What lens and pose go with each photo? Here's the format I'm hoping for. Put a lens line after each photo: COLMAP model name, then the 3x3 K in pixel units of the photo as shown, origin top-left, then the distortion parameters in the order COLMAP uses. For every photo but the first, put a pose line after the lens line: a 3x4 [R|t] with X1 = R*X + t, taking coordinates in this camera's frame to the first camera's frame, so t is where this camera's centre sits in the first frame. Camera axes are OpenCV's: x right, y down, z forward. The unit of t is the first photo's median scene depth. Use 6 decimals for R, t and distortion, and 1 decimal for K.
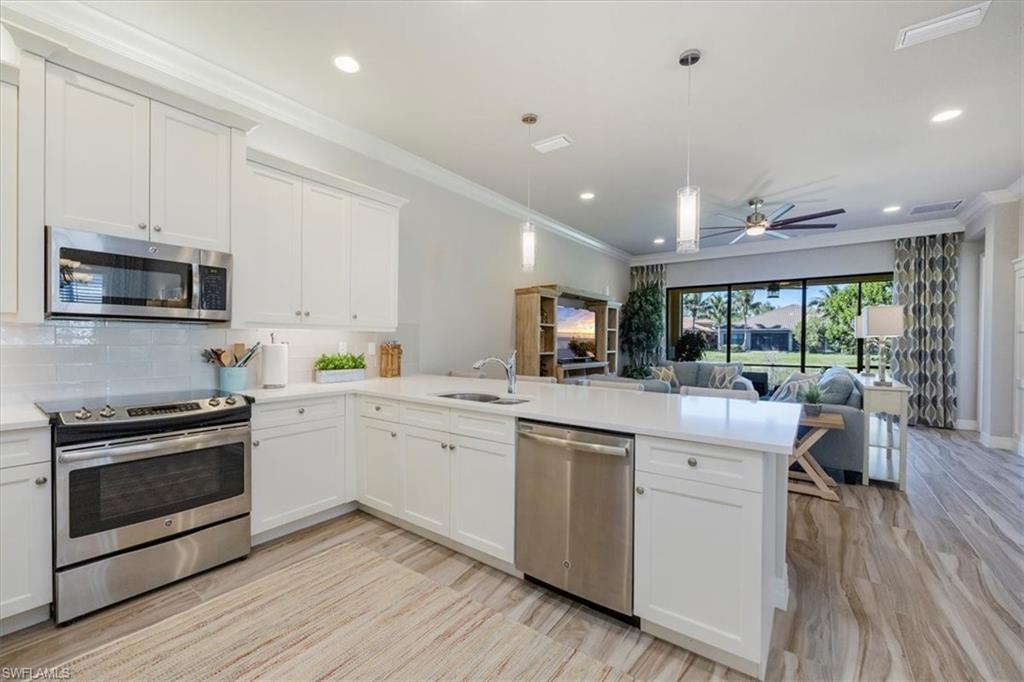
lens RADIAL K [[412.1, 0, 512.0], [0, 412.1, 341.0], [0, 0, 1]] dist [-0.001582, -0.000144]
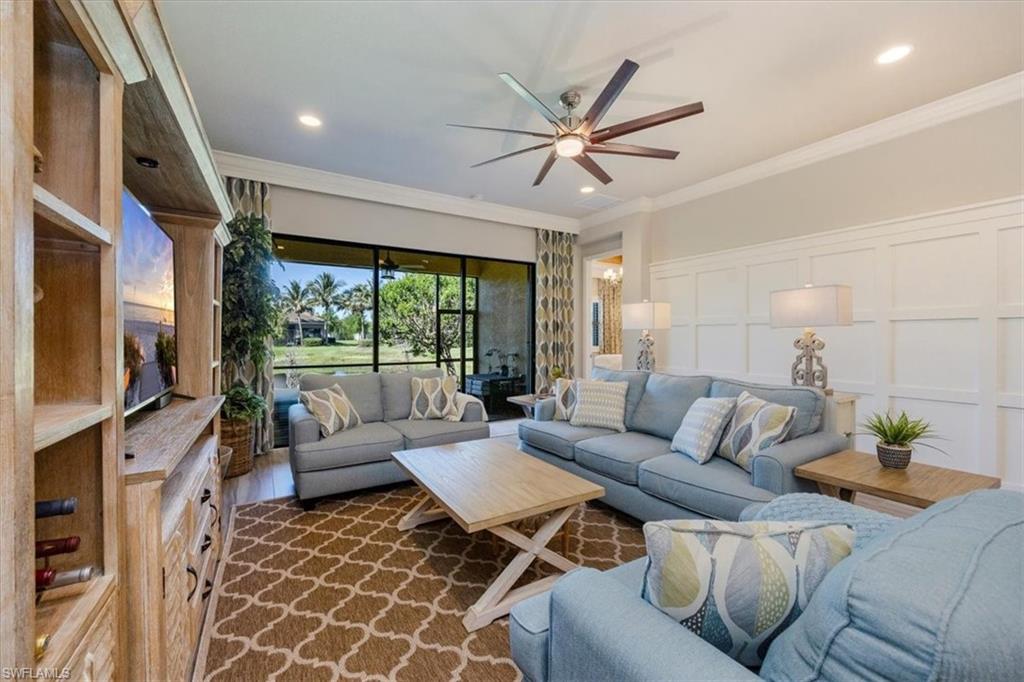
lens RADIAL K [[412.1, 0, 512.0], [0, 412.1, 341.0], [0, 0, 1]] dist [-0.001582, -0.000144]
pose [[0.381478, -0.013248, 0.924283, 0.014572], [0.002166, 0.999907, 0.013438, 0.001902], [-0.924375, -0.003125, 0.381472, 0.653996]]
